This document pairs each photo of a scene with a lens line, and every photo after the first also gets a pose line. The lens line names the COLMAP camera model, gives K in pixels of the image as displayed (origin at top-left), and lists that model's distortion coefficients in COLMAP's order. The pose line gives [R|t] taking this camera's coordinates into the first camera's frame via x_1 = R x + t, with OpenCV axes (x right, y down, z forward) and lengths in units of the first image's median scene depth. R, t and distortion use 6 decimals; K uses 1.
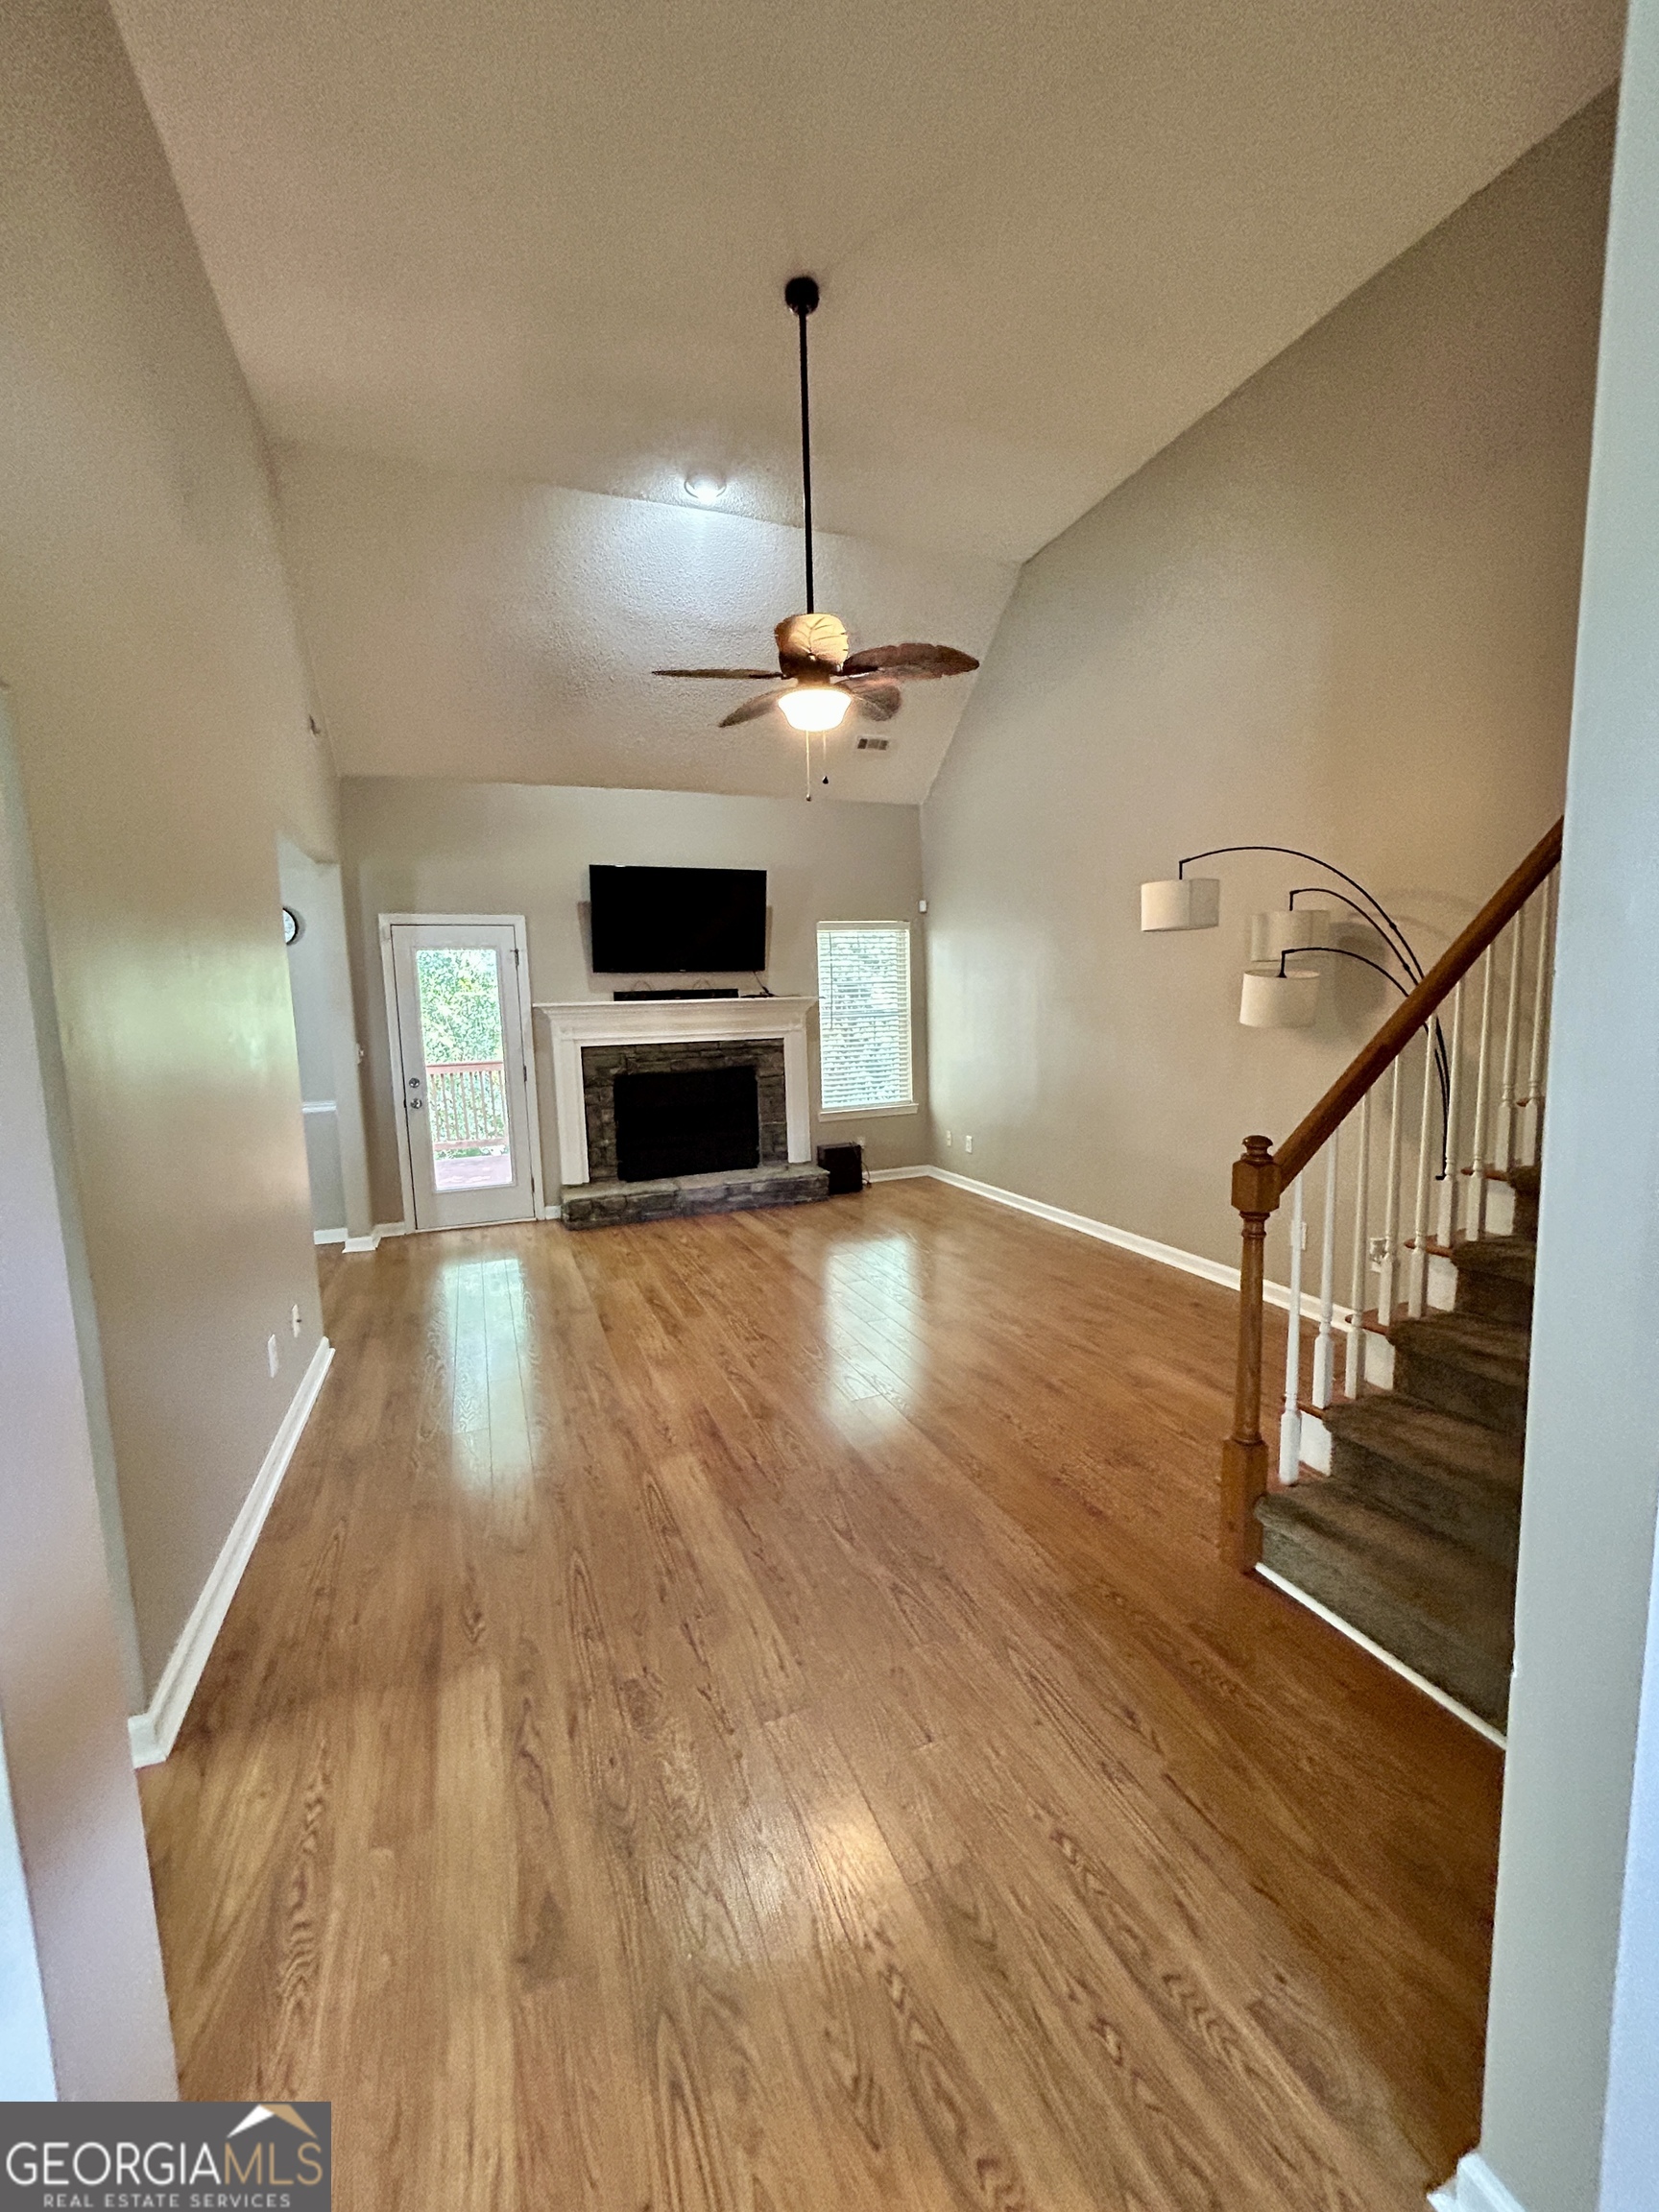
lens RADIAL K [[896.6, 0, 829.5], [0, 896.6, 1106.0], [0, 0, 1]] dist [-0.000788, 0.000598]
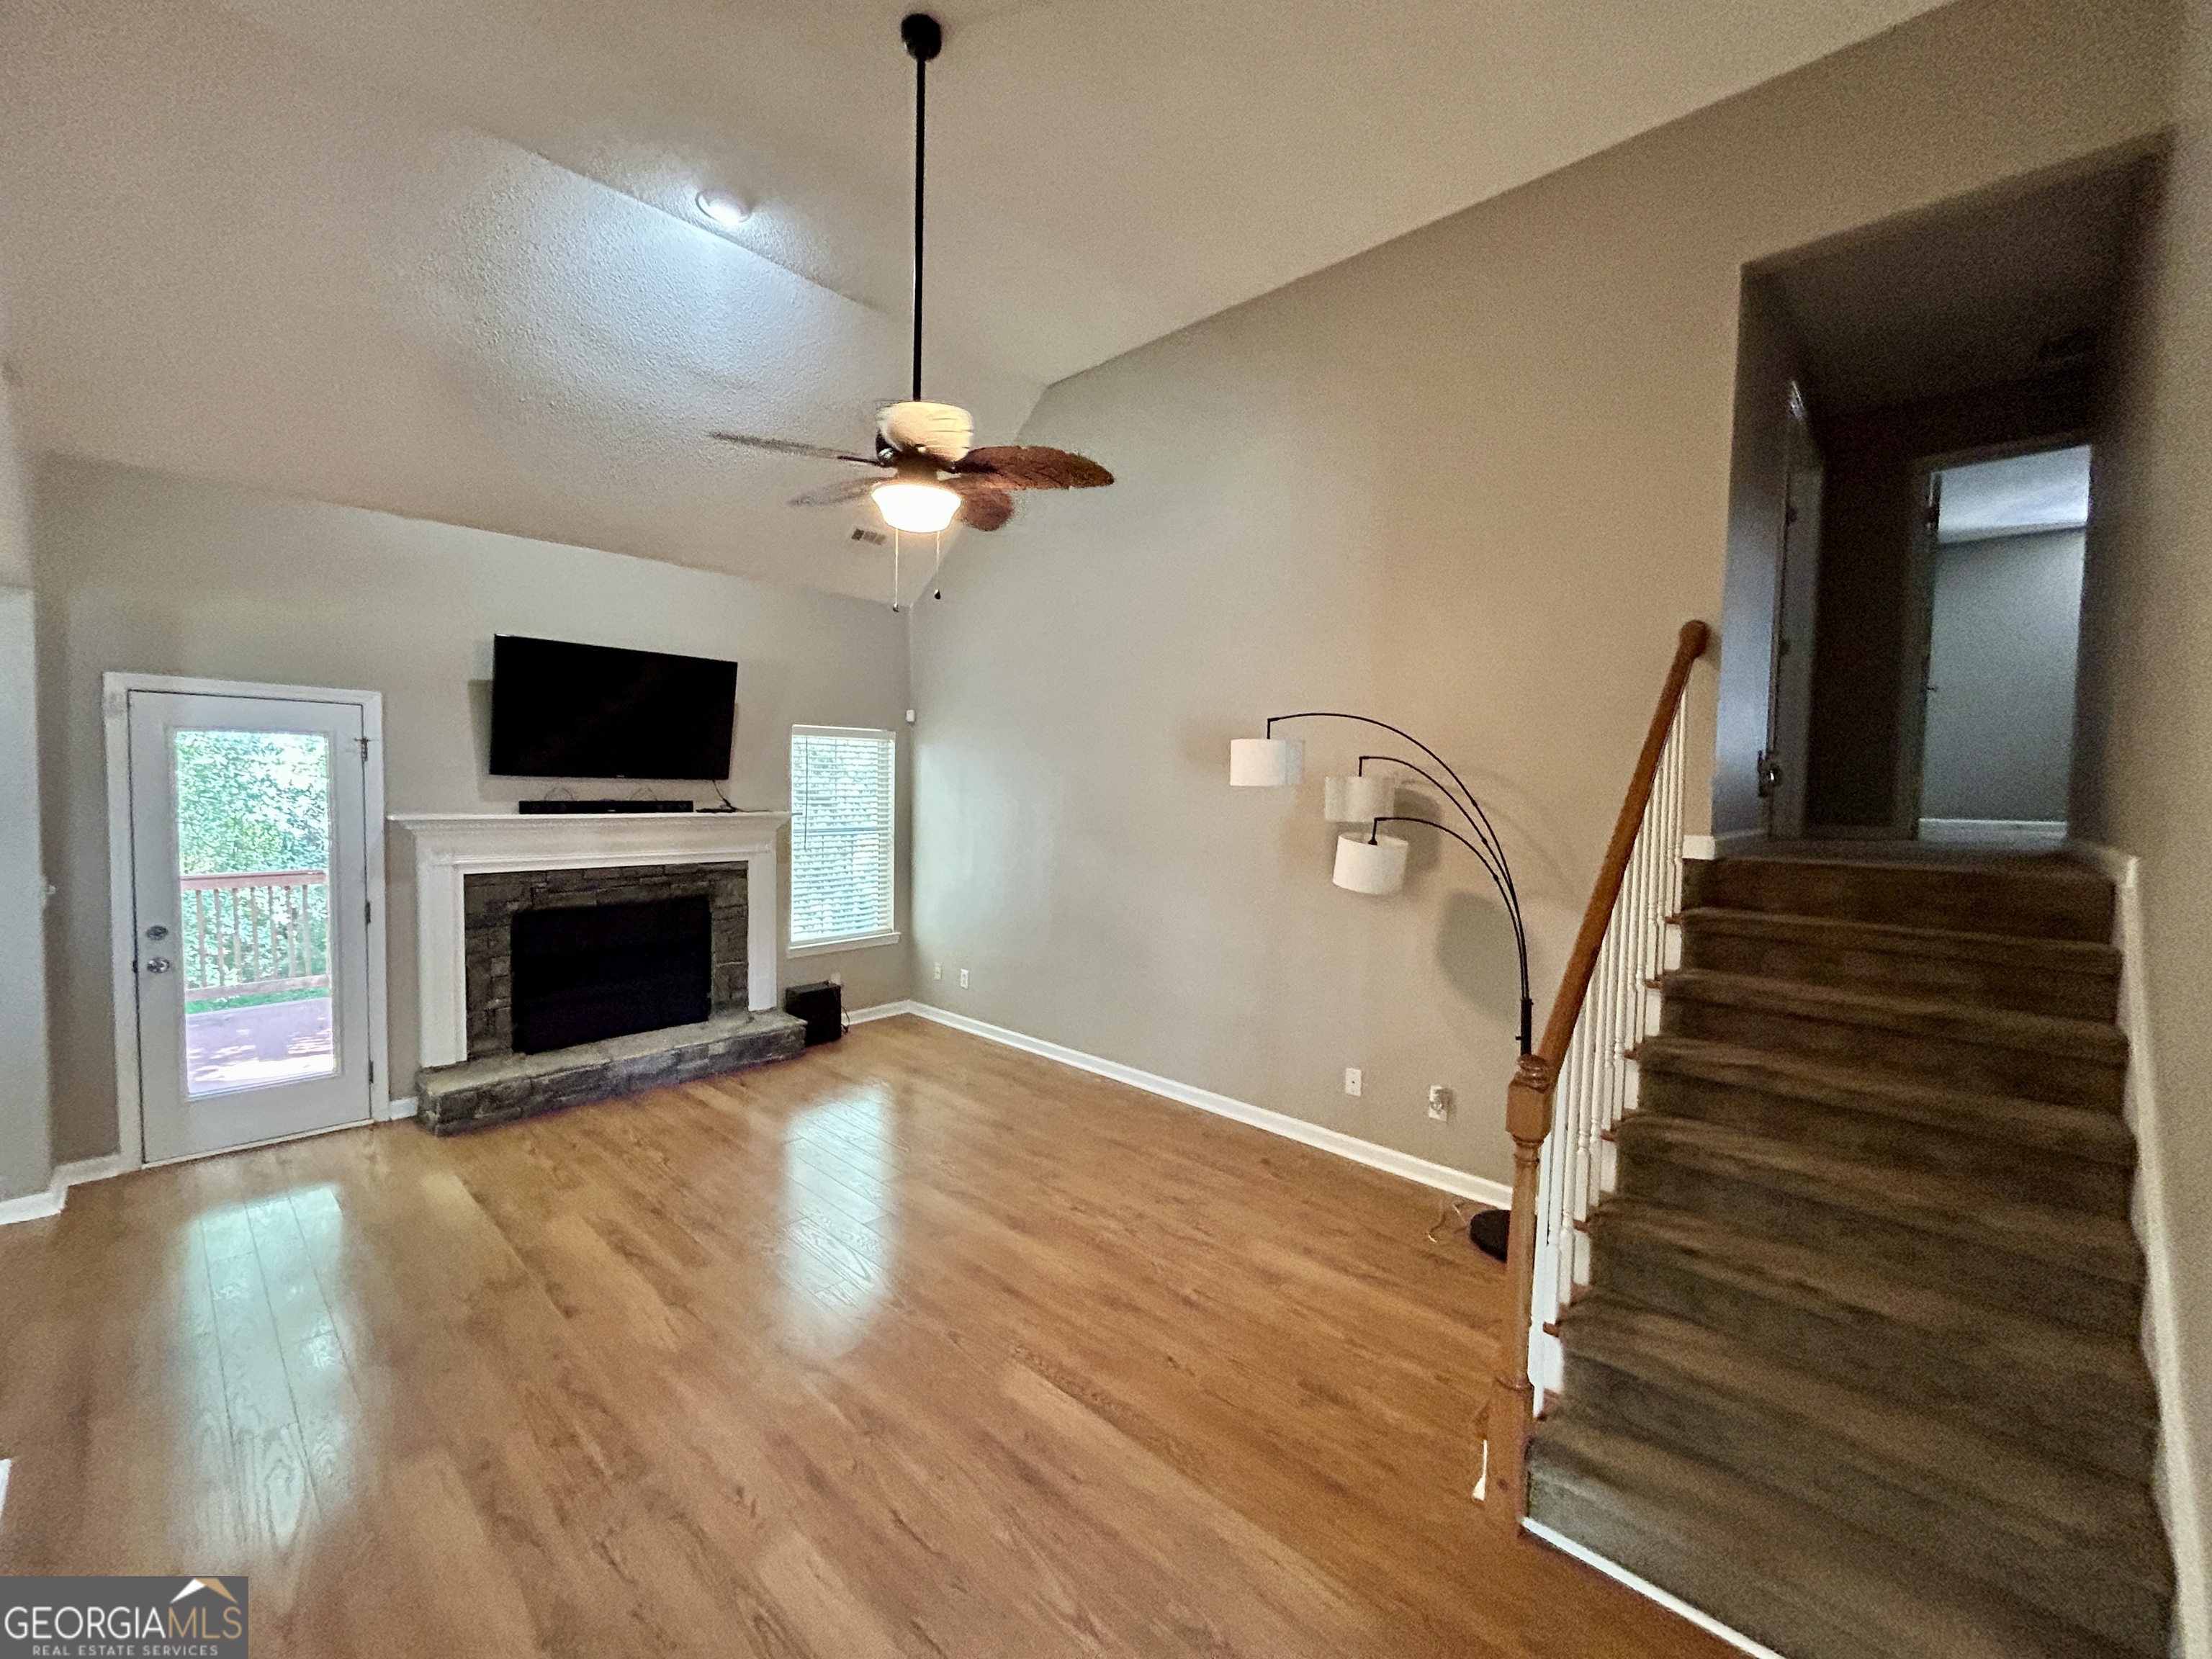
lens RADIAL K [[896.6, 0, 1101.8], [0, 896.6, 823.9], [0, 0, 1]] dist [-0.000788, 0.000598]
pose [[0.902962, 0.025949, 0.428936, -0.124299], [0.005851, 0.997340, -0.072652, -0.052264], [-0.429680, 0.068111, 0.900409, 0.115996]]
